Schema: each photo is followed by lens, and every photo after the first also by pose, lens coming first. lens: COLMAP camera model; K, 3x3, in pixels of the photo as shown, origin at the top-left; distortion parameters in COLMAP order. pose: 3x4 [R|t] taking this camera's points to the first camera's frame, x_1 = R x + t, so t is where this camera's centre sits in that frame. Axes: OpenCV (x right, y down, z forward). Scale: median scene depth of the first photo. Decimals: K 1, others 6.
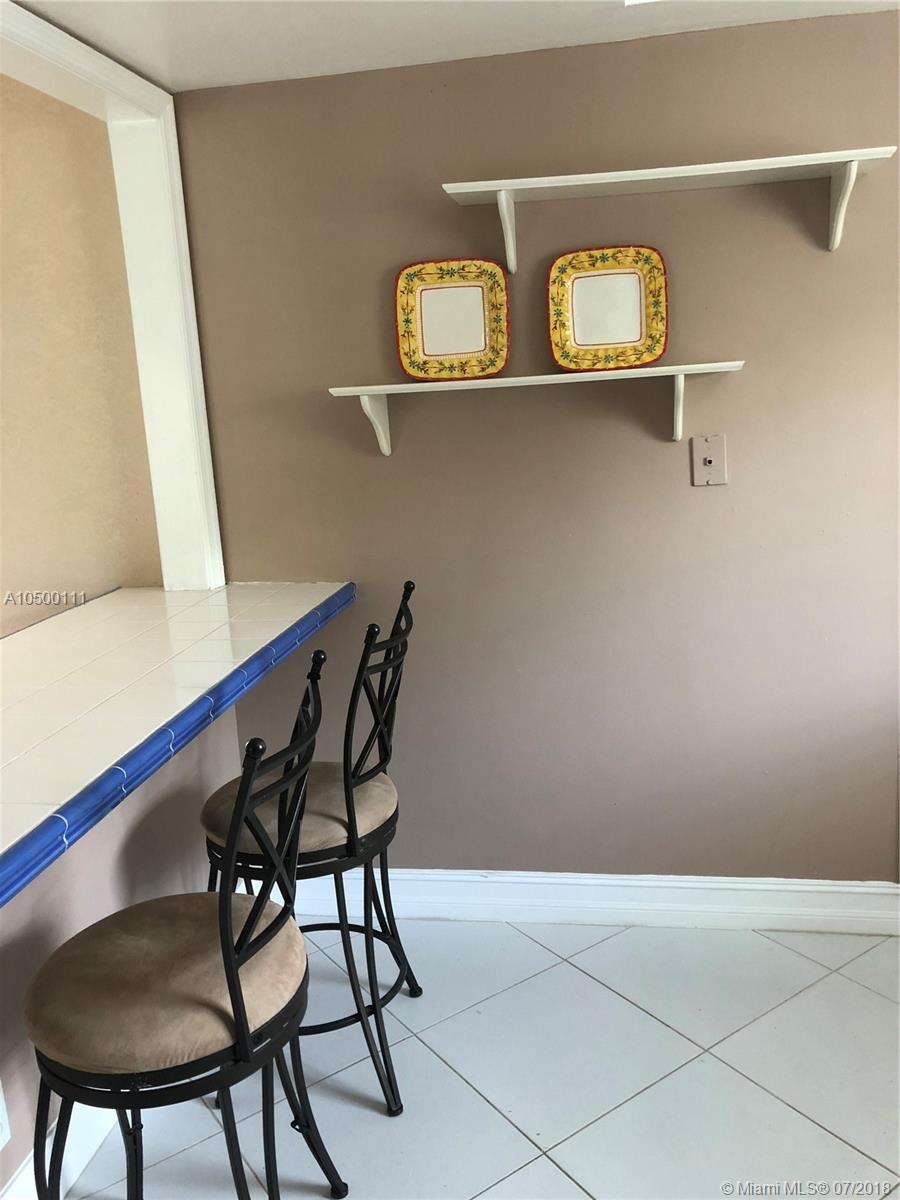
lens RADIAL K [[1003.7, 0, 450.0], [0, 1003.7, 600.0], [0, 0, 1]] dist [0.062546, -0.001729]
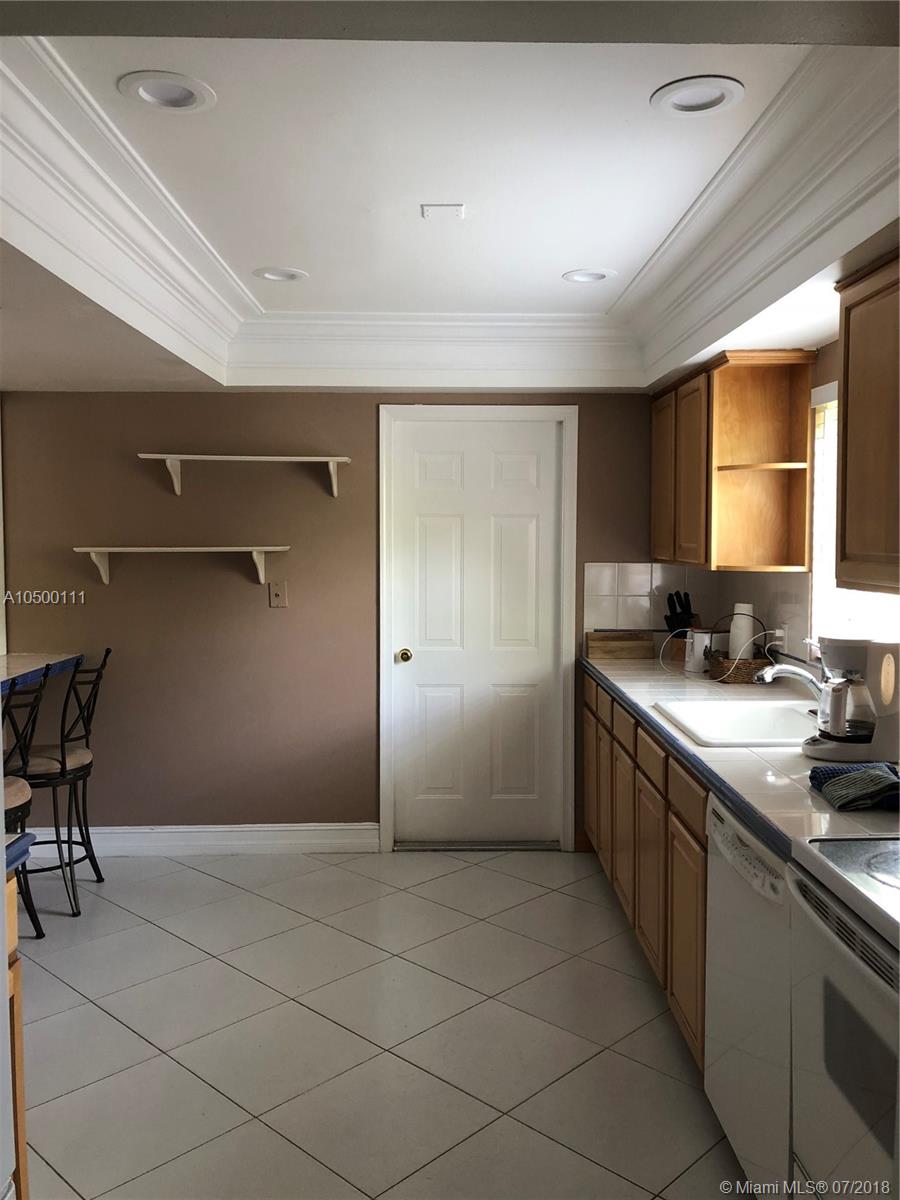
lens RADIAL K [[1003.7, 0, 450.0], [0, 1003.7, 600.0], [0, 0, 1]] dist [0.062546, -0.001729]
pose [[0.980225, 0.042748, 0.193216, 0.218645], [-0.011461, 0.987014, -0.160227, 0.190117], [-0.197556, 0.154844, 0.967985, -1.000315]]
